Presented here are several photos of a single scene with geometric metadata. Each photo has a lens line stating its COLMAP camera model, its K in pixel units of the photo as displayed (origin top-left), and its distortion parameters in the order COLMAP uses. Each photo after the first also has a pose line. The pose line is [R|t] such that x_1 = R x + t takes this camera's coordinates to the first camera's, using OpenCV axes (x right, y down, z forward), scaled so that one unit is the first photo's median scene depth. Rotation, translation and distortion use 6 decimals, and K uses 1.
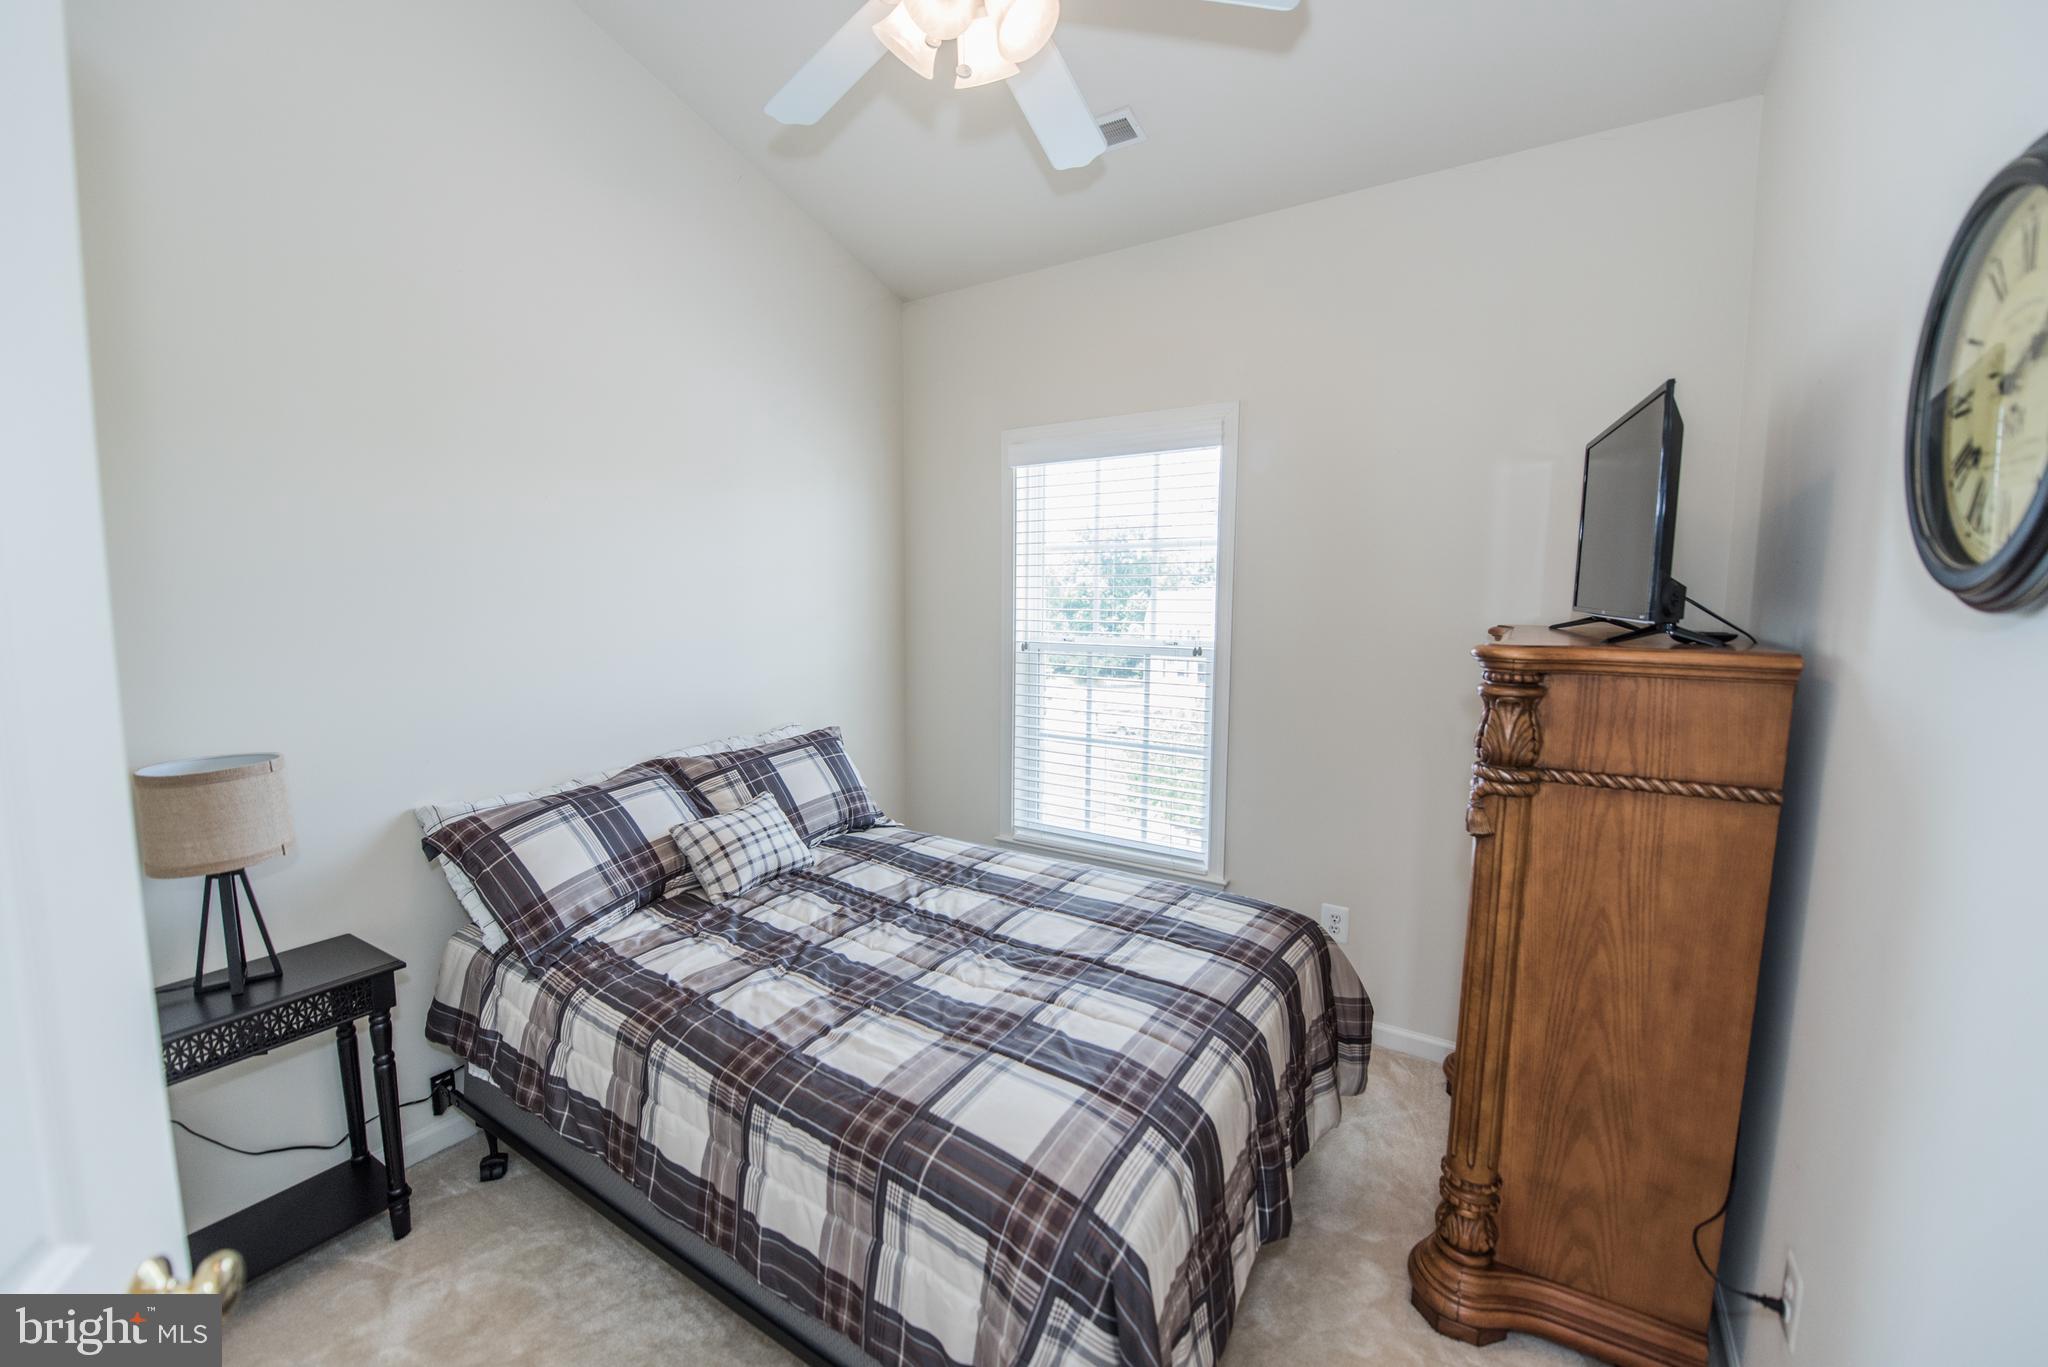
lens RADIAL K [[815.9, 0, 1017.4], [0, 815.9, 681.2], [0, 0, 1]] dist [-0.015889, -0.000958]
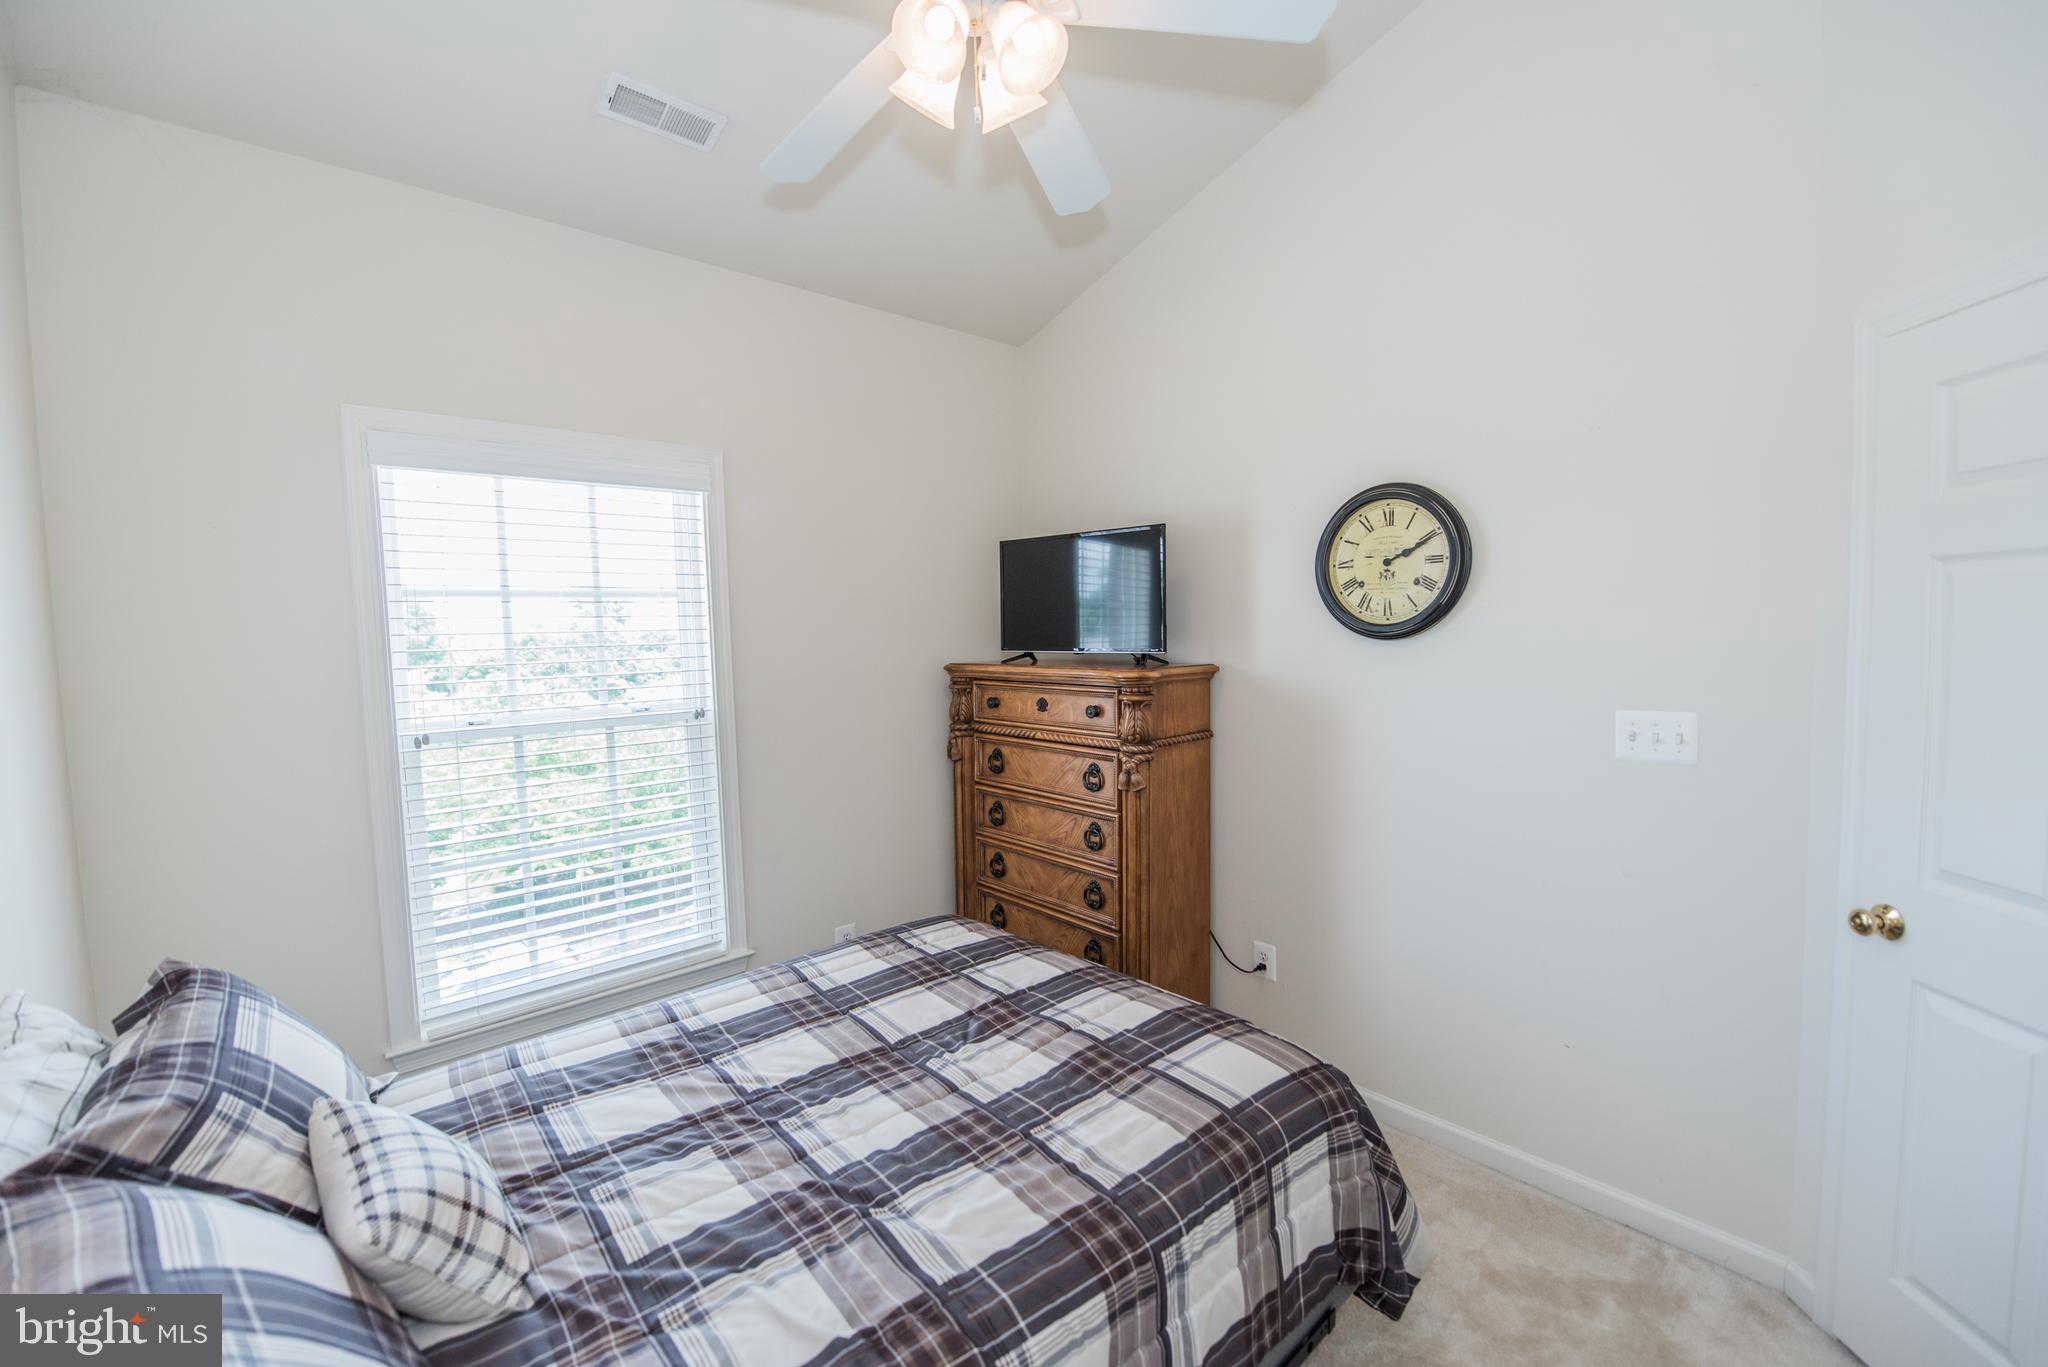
lens RADIAL K [[815.9, 0, 1017.4], [0, 815.9, 681.2], [0, 0, 1]] dist [-0.015889, -0.000958]
pose [[0.267265, -0.068955, 0.961153, -0.760187], [0.129110, 0.991005, 0.035196, -0.080917], [-0.954935, 0.114688, 0.273763, 0.565236]]
